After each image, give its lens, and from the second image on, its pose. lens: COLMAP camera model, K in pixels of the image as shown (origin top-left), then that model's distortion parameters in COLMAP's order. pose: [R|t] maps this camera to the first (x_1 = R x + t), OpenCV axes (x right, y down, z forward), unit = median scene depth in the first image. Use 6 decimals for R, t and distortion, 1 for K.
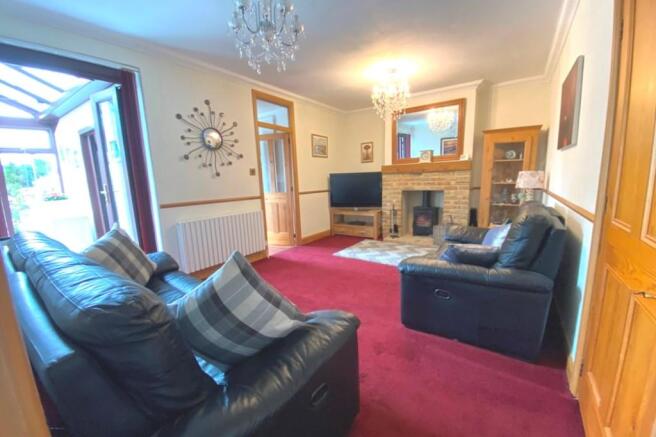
lens RADIAL K [[269.9, 0, 327.3], [0, 269.9, 223.4], [0, 0, 1]] dist [0.000689, -0.000590]
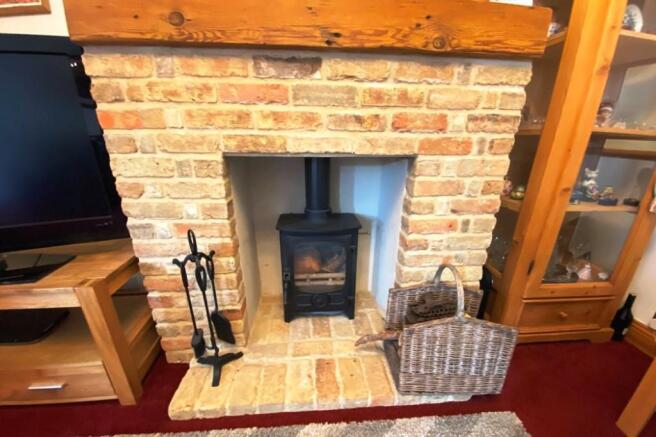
lens RADIAL K [[269.9, 0, 324.3], [0, 269.9, 254.2], [0, 0, 1]] dist [0.000689, -0.000590]
pose [[0.765912, -0.213013, 0.606634, 0.204030], [0.072138, 0.966036, 0.248135, -0.098422], [-0.638886, -0.146288, 0.755265, 0.814542]]
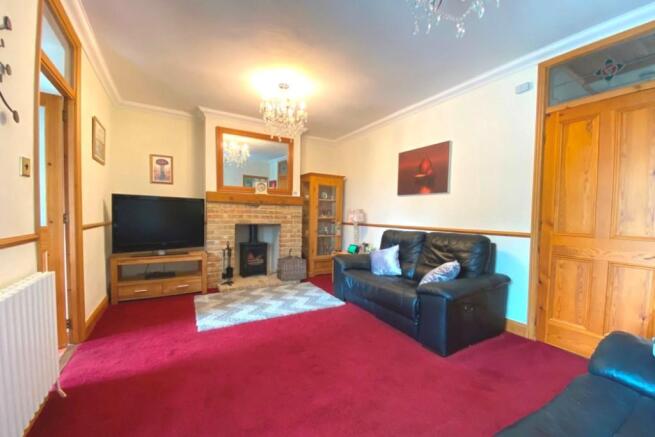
lens RADIAL K [[269.5, 0, 330.8], [0, 269.5, 220.0], [0, 0, 1]] dist [0.000689, -0.000590]
pose [[0.398930, 0.021503, 0.916729, -0.366563], [0.115847, 0.990533, -0.073647, -0.041484], [-0.909634, 0.135581, 0.392662, 0.424506]]
